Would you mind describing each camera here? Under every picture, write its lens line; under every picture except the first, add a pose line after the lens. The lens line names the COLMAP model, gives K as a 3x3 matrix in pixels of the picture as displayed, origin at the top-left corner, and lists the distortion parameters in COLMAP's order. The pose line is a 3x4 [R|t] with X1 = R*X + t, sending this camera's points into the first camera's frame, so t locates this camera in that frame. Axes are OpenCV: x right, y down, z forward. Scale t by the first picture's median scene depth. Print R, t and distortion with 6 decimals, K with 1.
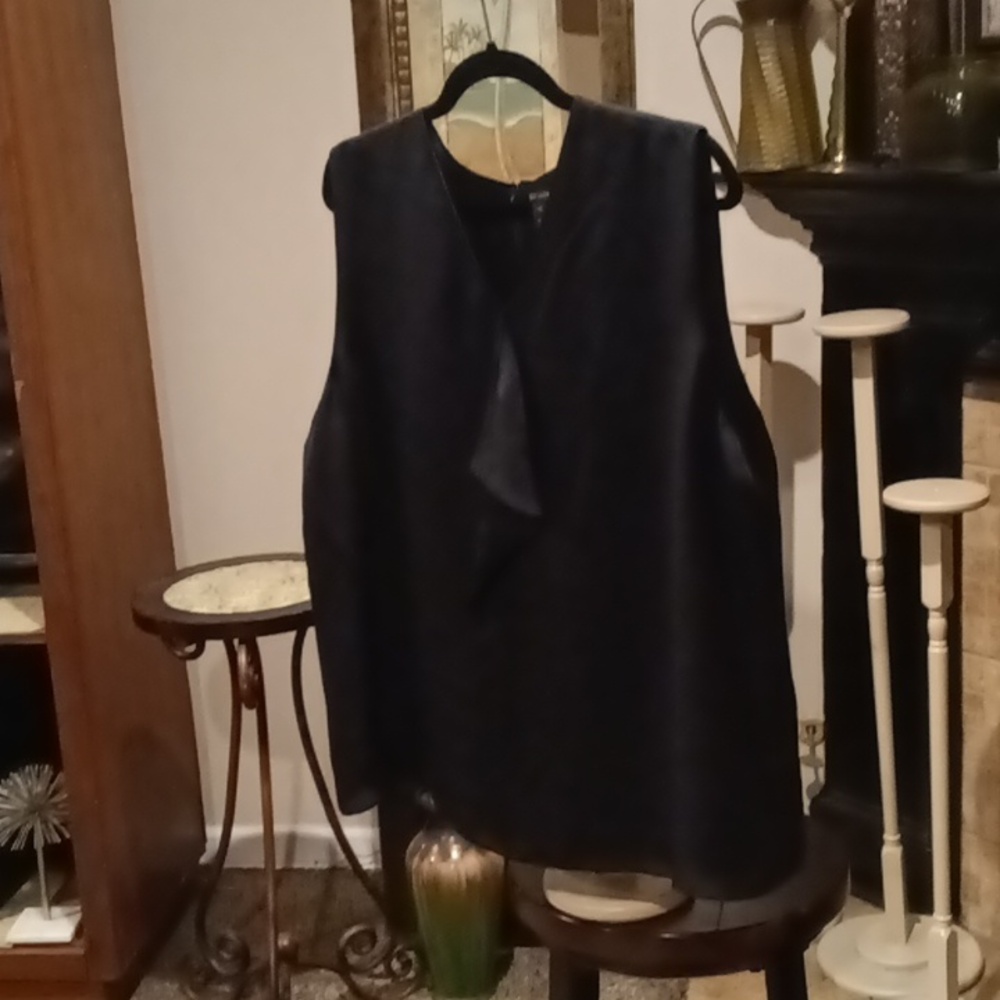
lens RADIAL K [[1745.1, 0, 500.0], [0, 1745.1, 500.0], [0, 0, 1]] dist [0.232965, -0.966783]
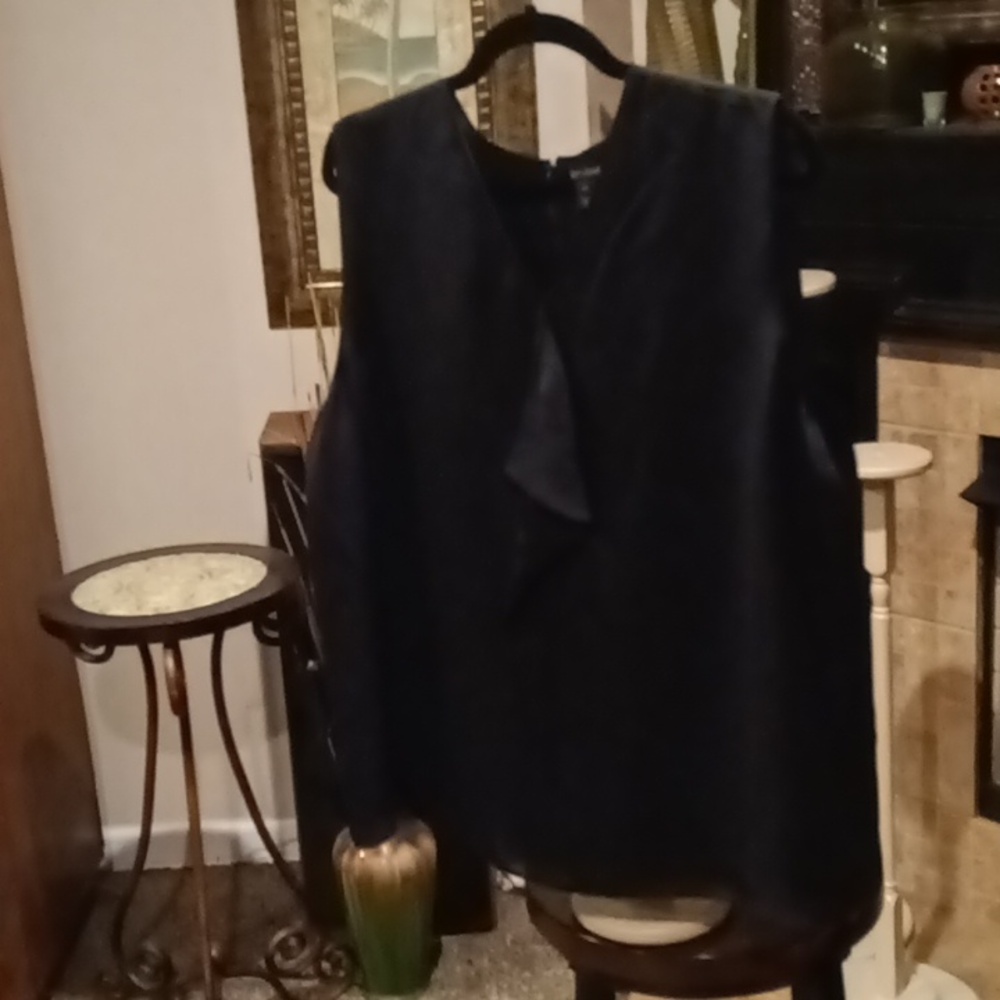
lens RADIAL K [[1729.6, 0, 500.0], [0, 1729.6, 500.0], [0, 0, 1]] dist [0.199048, -0.712337]
pose [[0.992144, -0.040881, 0.118234, -0.070394], [0.037201, 0.998757, 0.033166, -0.018647], [-0.119443, -0.028507, 0.992432, 0.054091]]
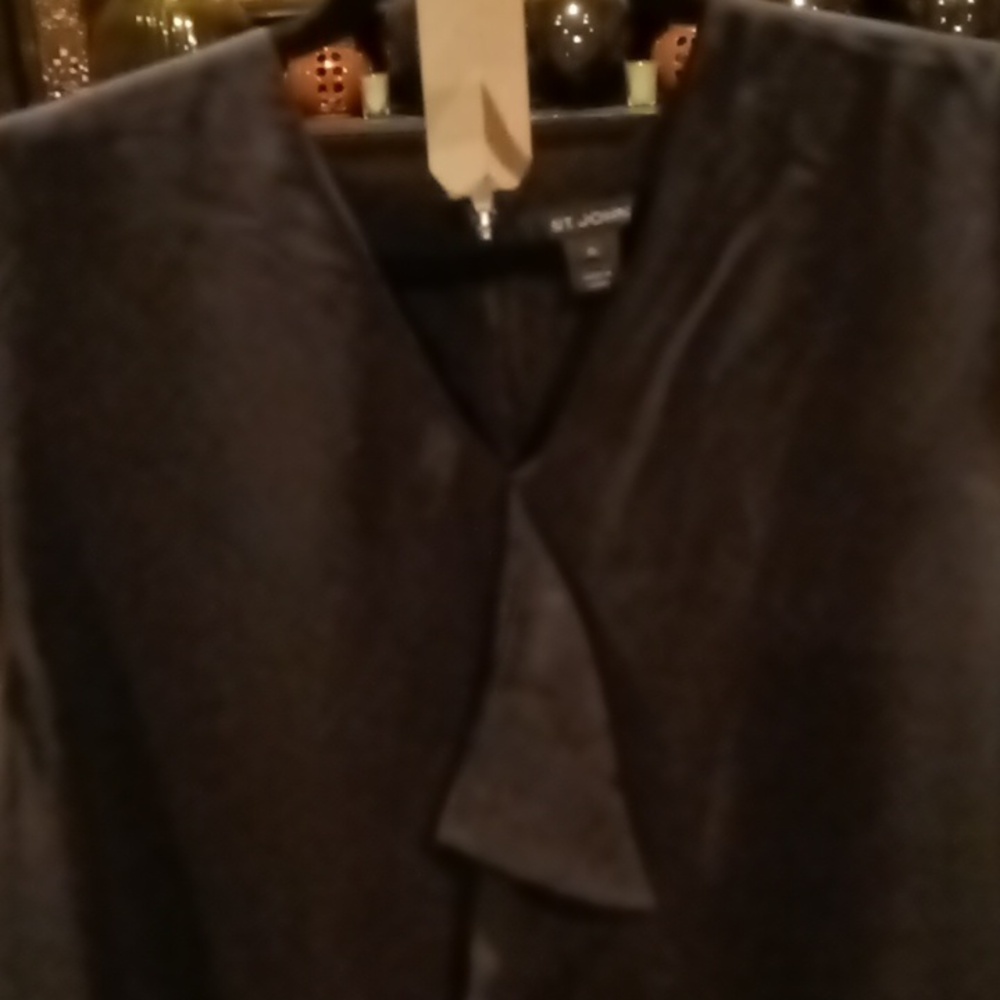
lens RADIAL K [[1745.1, 0, 500.0], [0, 1745.1, 500.0], [0, 0, 1]] dist [0.232965, -0.966783]
pose [[0.721658, -0.196672, 0.663724, -0.157888], [0.177698, 0.979296, 0.096972, -0.079179], [-0.669053, 0.047962, 0.741665, 0.360660]]
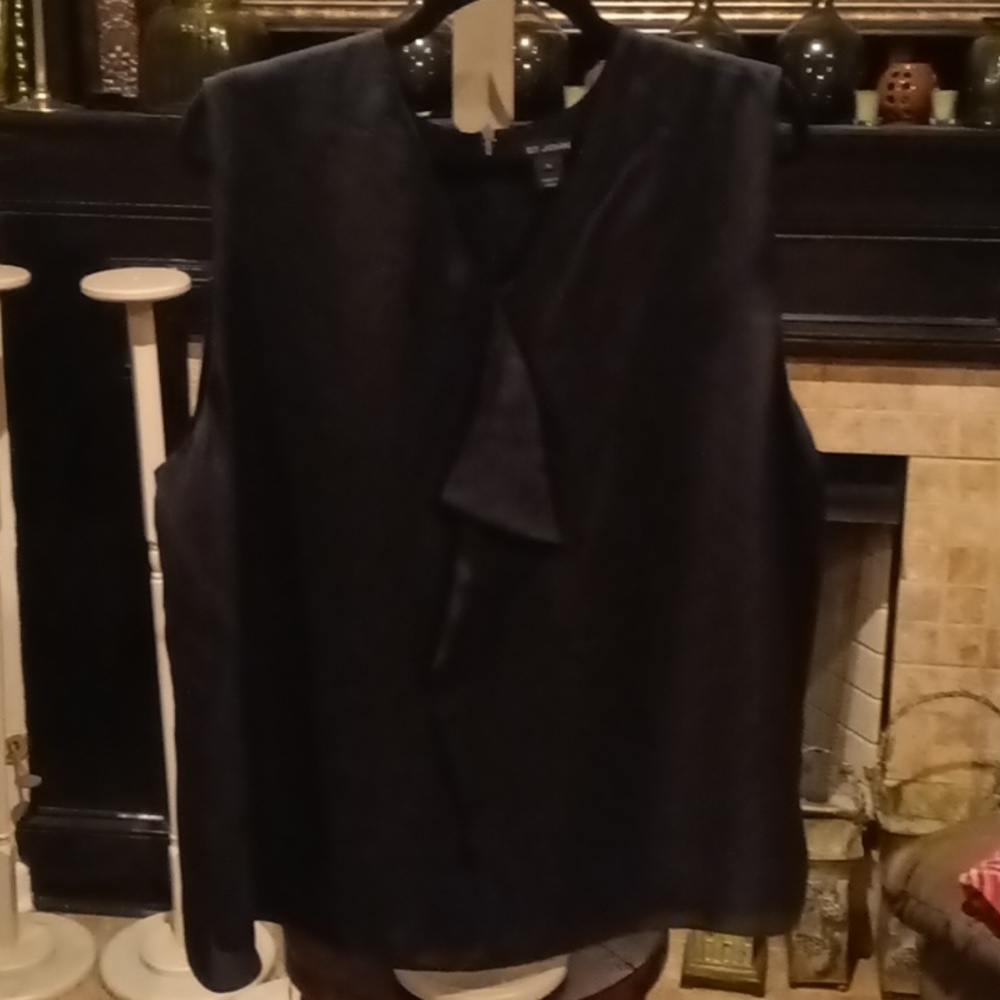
lens RADIAL K [[1745.1, 0, 500.0], [0, 1745.1, 500.0], [0, 0, 1]] dist [0.232965, -0.966783]
pose [[0.695188, -0.142973, 0.704466, -0.303636], [0.118327, 0.989412, 0.084035, -0.044408], [-0.709022, 0.024937, 0.704745, 0.237521]]
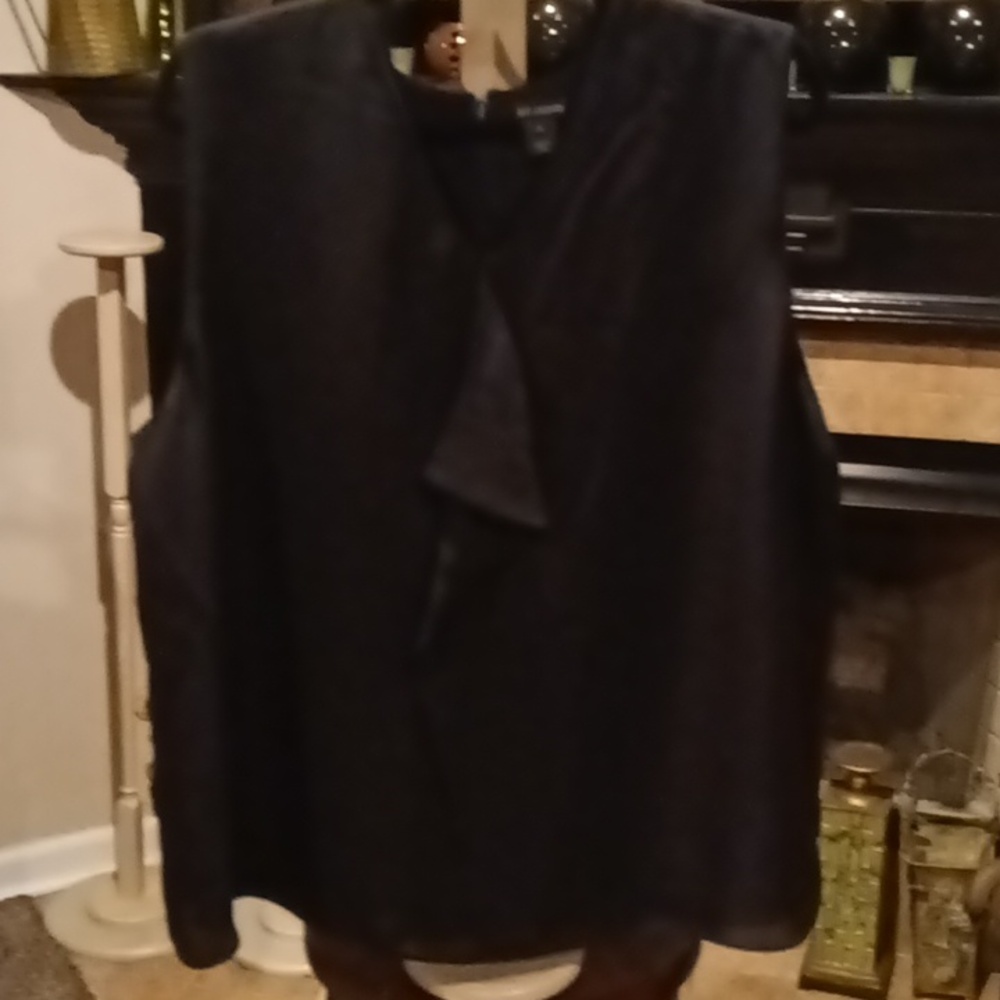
lens RADIAL K [[1729.6, 0, 500.0], [0, 1729.6, 500.0], [0, 0, 1]] dist [0.199048, -0.712337]
pose [[0.788501, -0.125316, 0.602131, -0.242676], [0.093374, 0.992065, 0.084194, -0.037693], [-0.607904, -0.010164, 0.793946, 0.215759]]
